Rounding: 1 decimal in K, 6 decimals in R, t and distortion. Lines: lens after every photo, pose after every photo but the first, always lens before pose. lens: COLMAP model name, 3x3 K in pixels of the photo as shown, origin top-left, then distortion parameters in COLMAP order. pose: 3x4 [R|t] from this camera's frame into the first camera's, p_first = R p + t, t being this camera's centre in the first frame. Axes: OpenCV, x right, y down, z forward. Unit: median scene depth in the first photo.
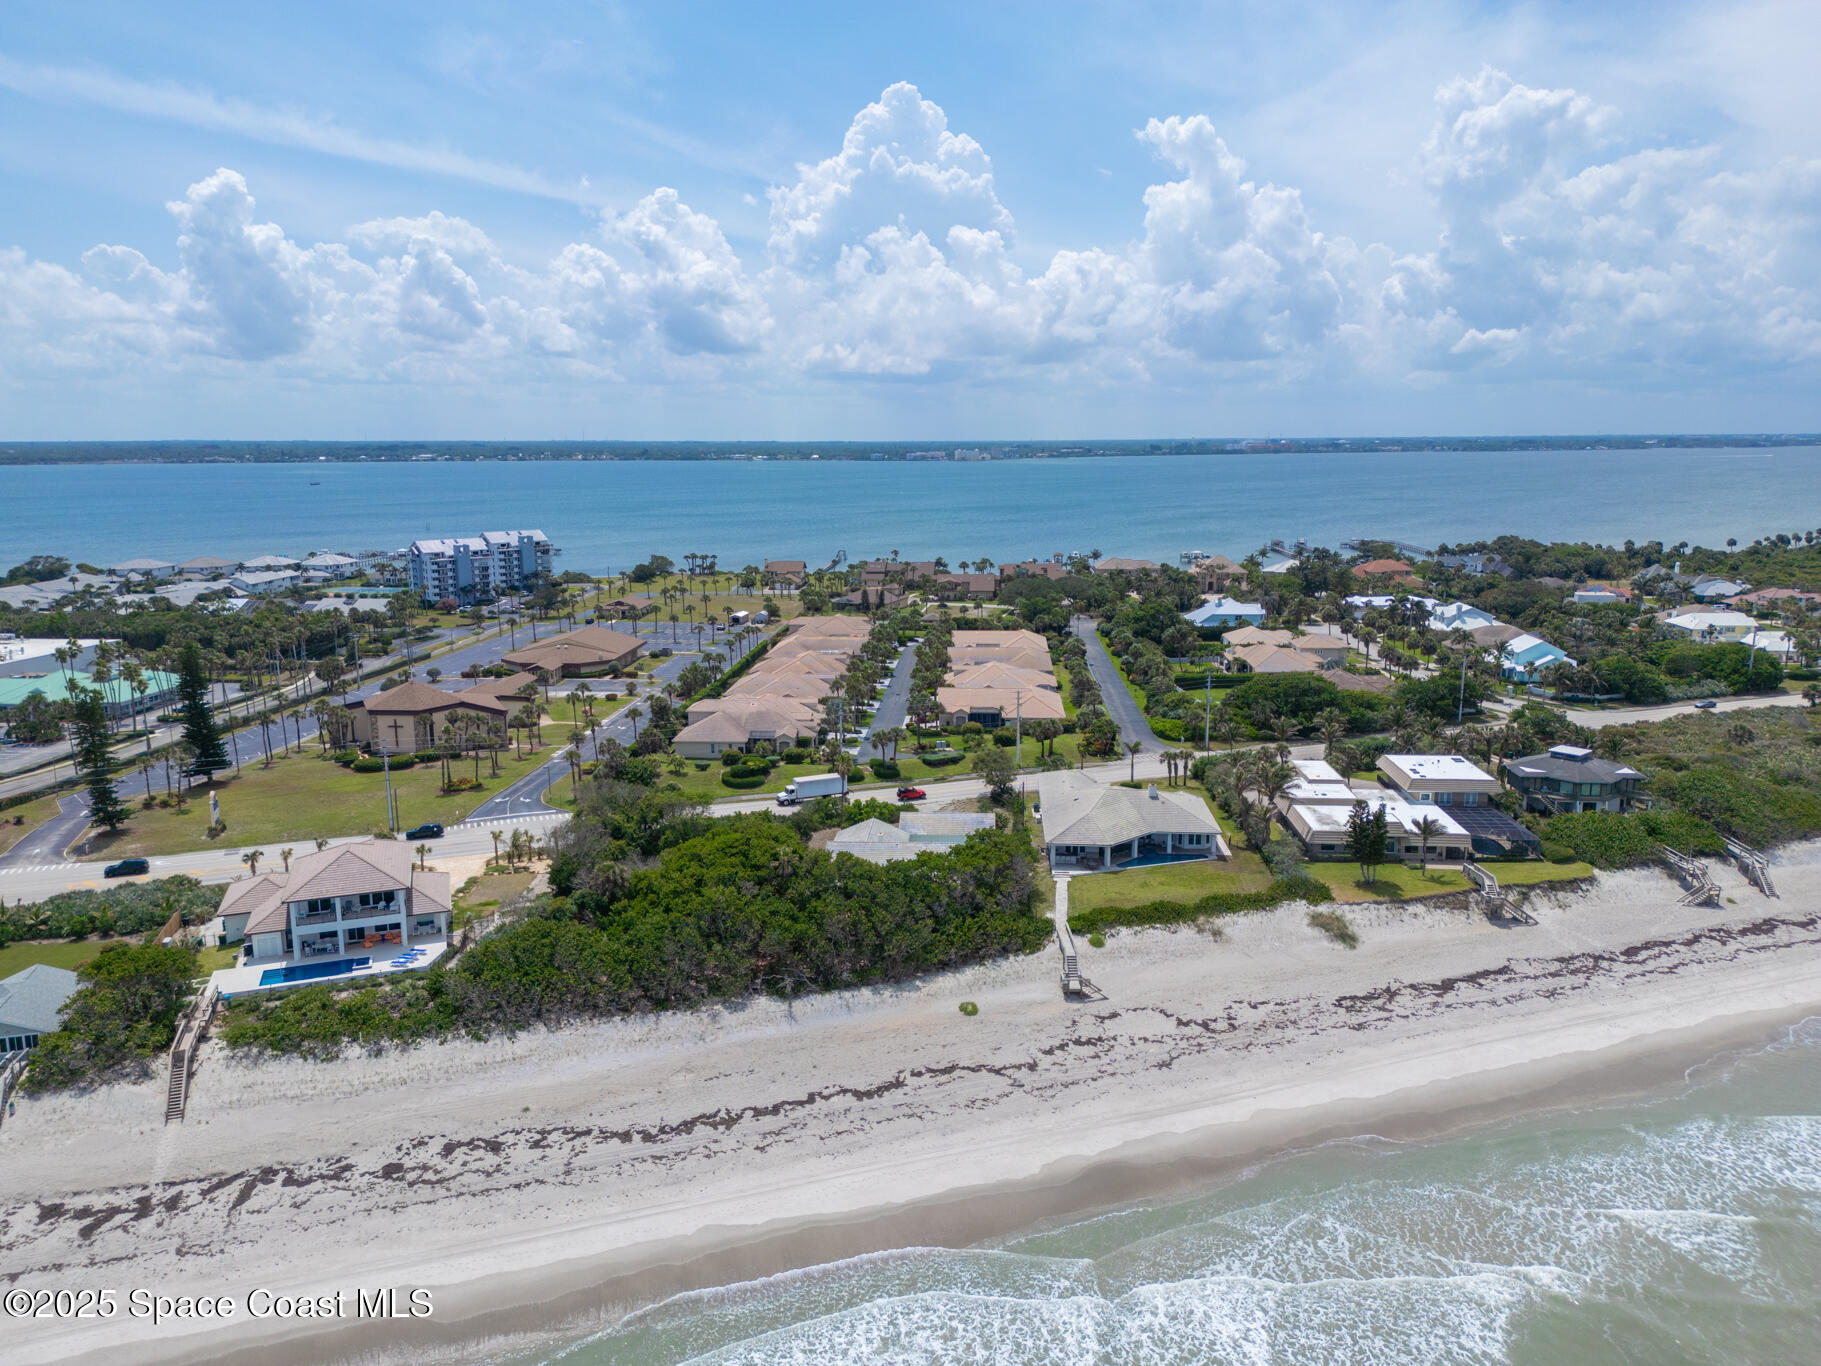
lens RADIAL K [[1289.3, 0, 919.1], [0, 1289.3, 652.3], [0, 0, 1]] dist [0.085503, -0.088868]
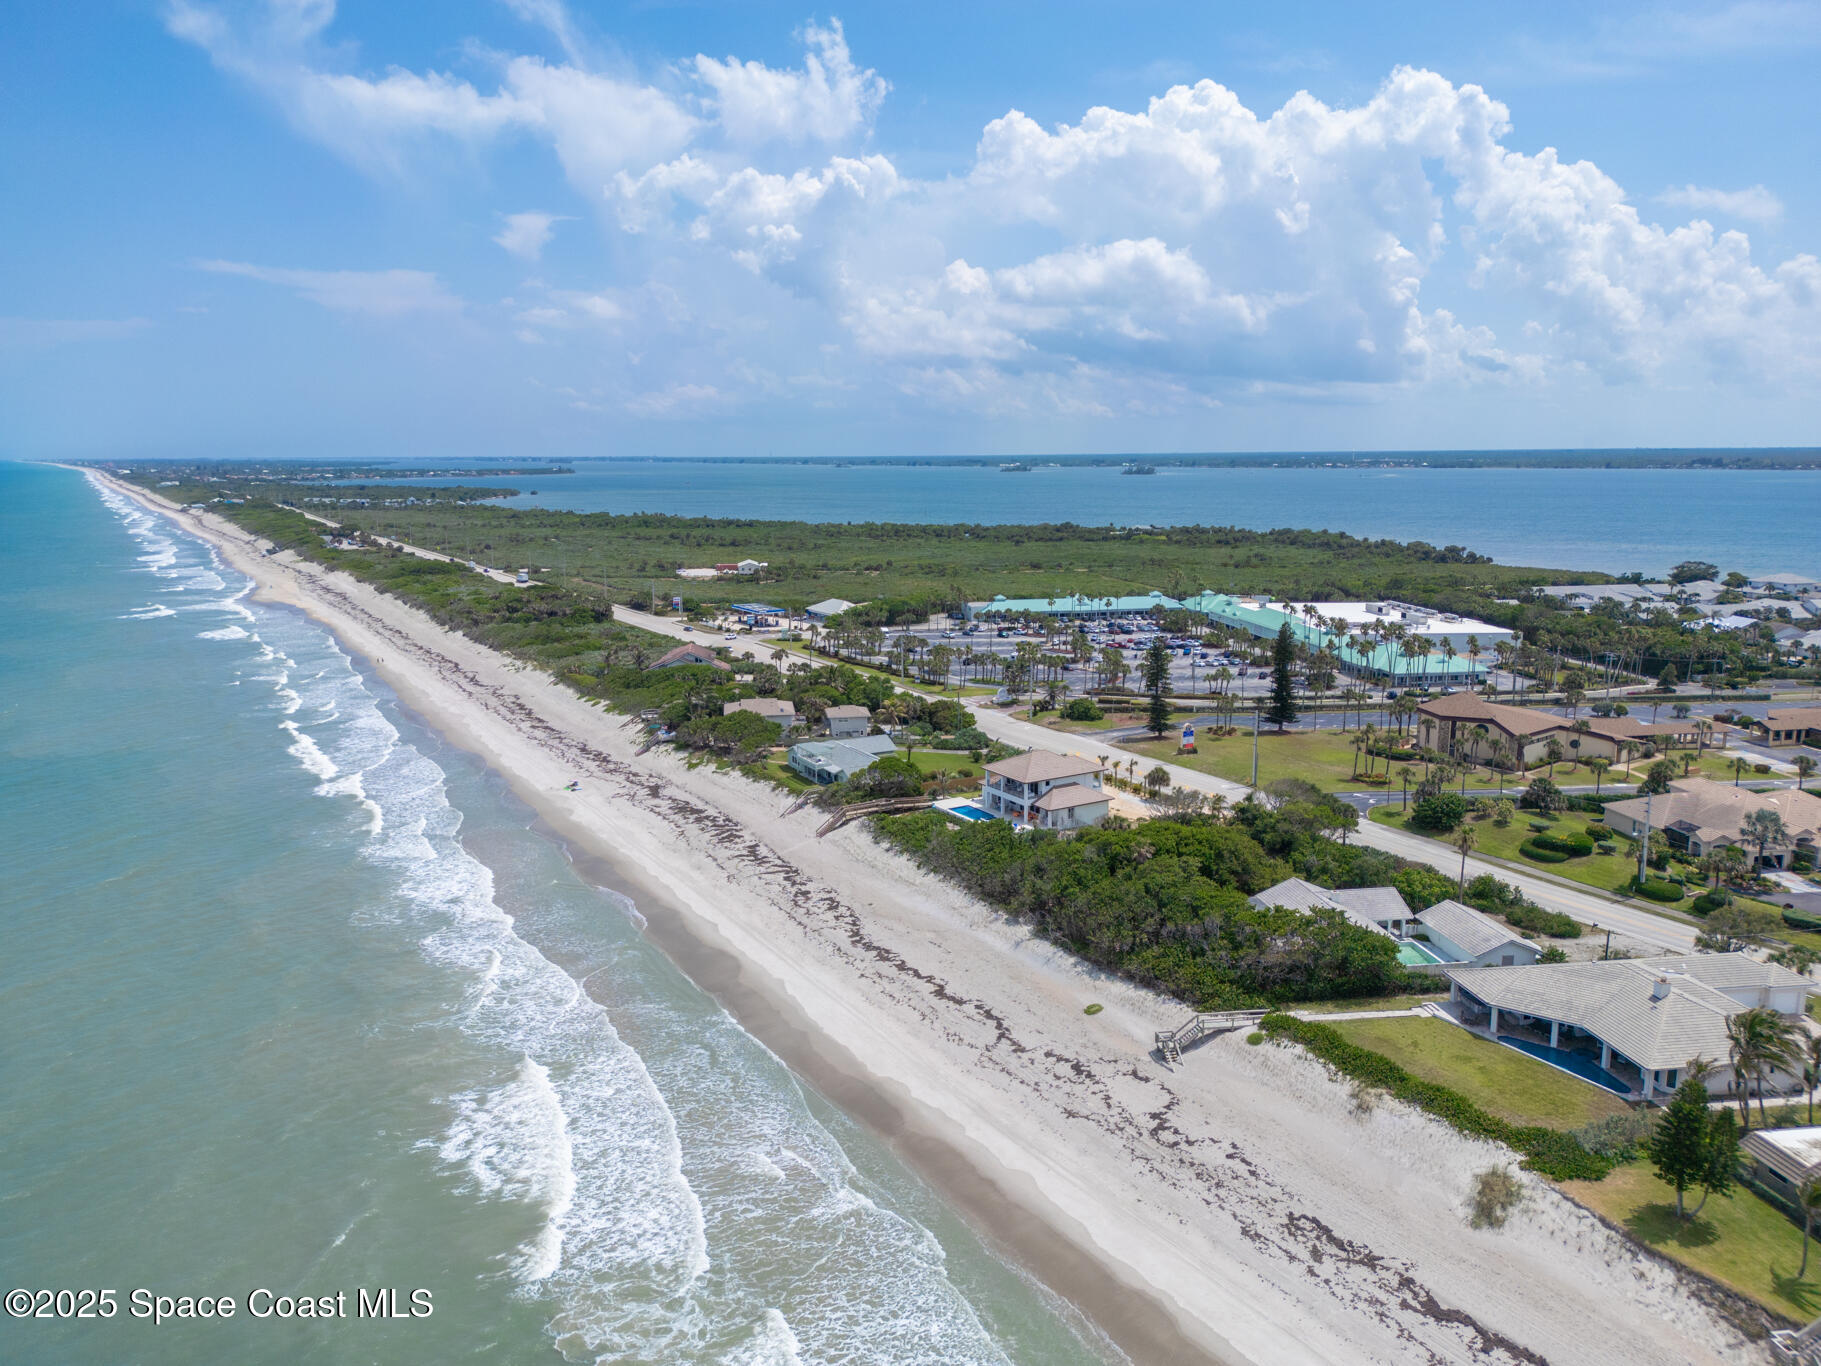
lens RADIAL K [[1289.3, 0, 919.1], [0, 1289.3, 652.3], [0, 0, 1]] dist [0.085503, -0.088868]
pose [[0.202083, 0.152087, -0.967488, 0.575220], [-0.155177, 0.980362, 0.121698, -0.072122], [0.966997, 0.125538, 0.221714, 0.329927]]
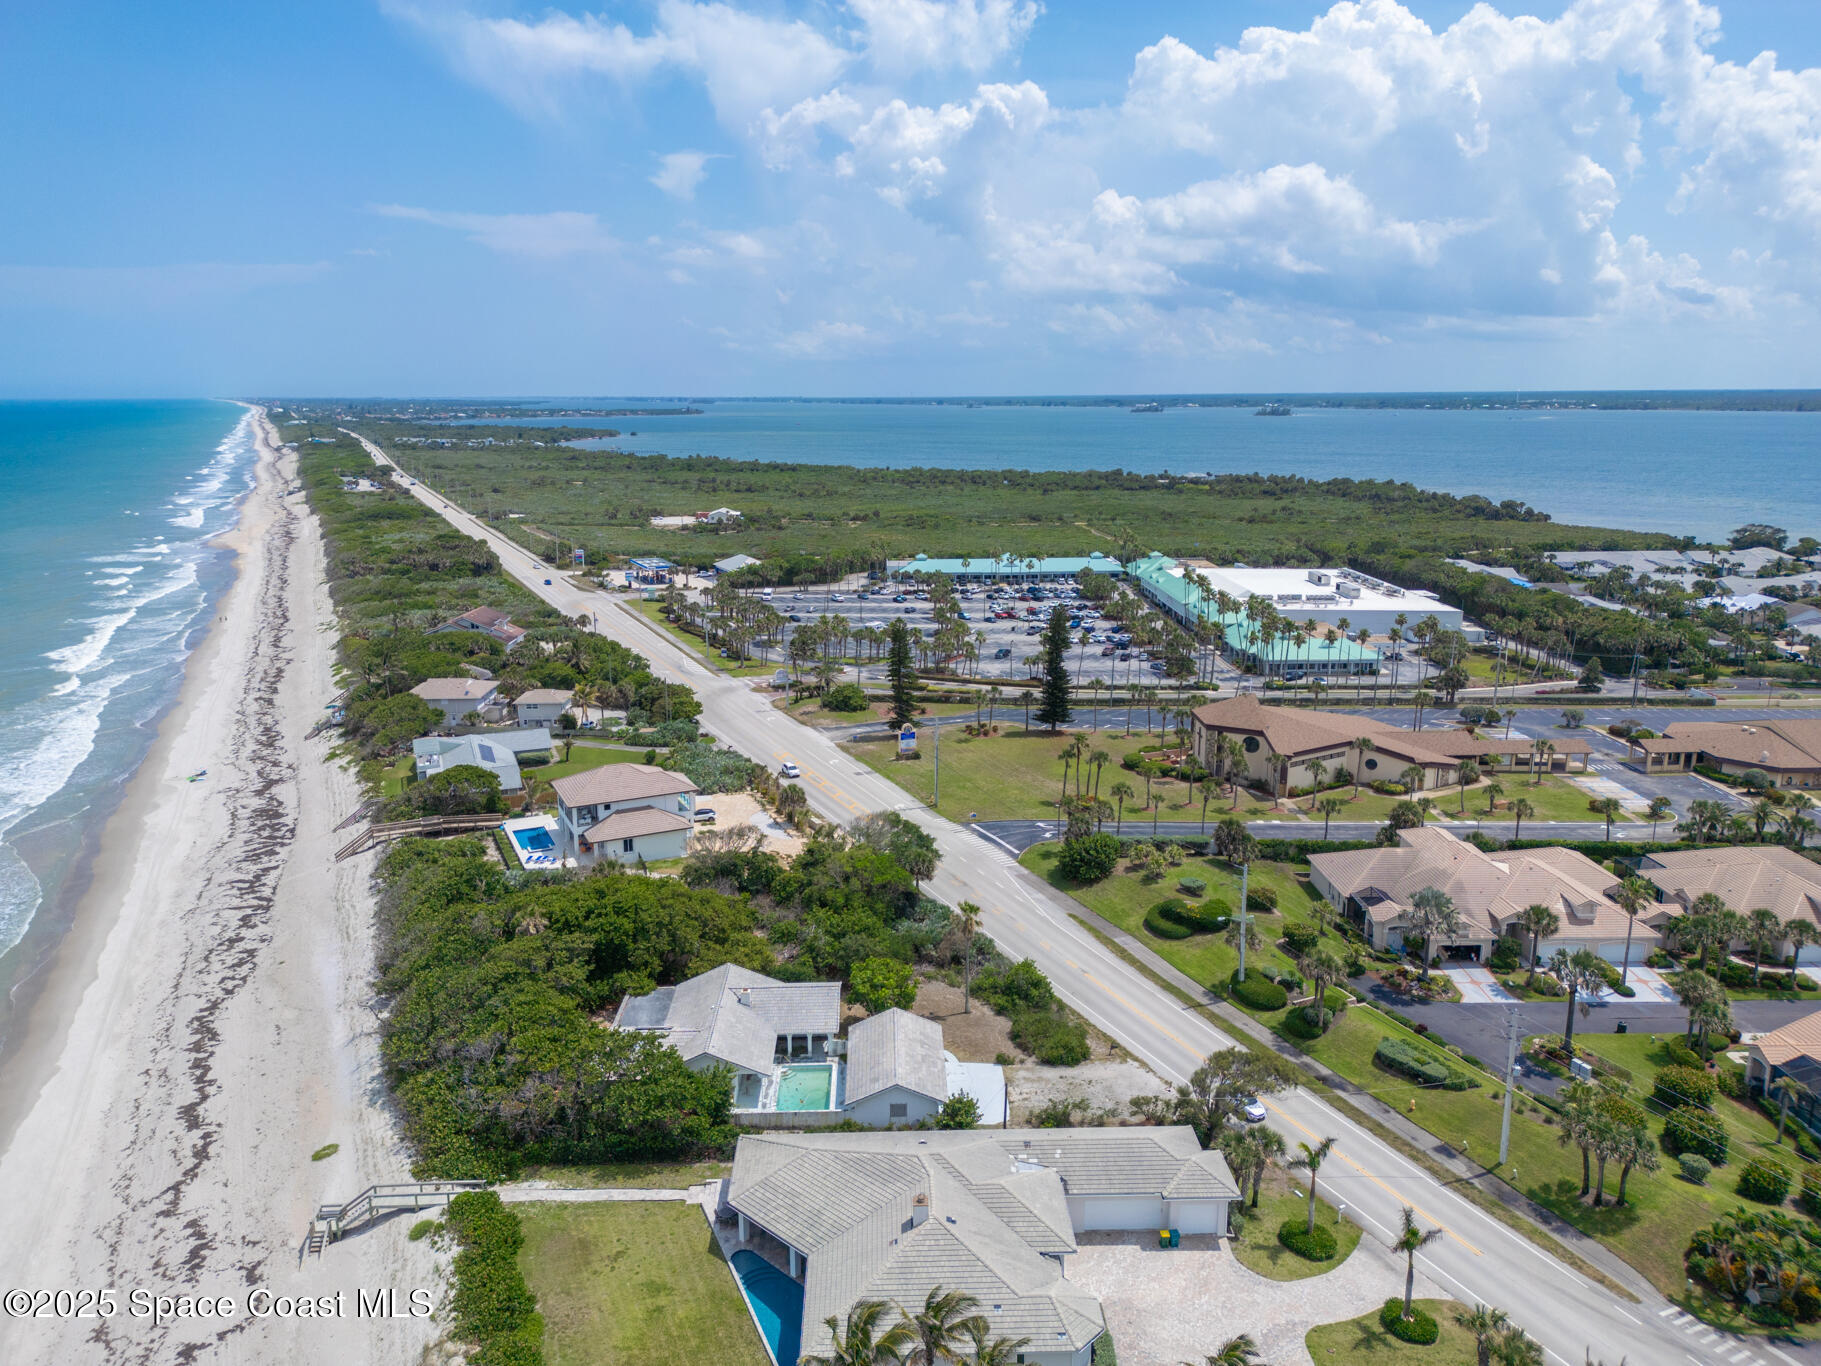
lens RADIAL K [[1289.3, 0, 919.1], [0, 1289.3, 652.3], [0, 0, 1]] dist [0.085503, -0.088868]
pose [[0.086011, 0.198848, -0.976249, 0.459851], [-0.159210, 0.970031, 0.183555, -0.135336], [0.983491, 0.139641, 0.115092, 0.696418]]
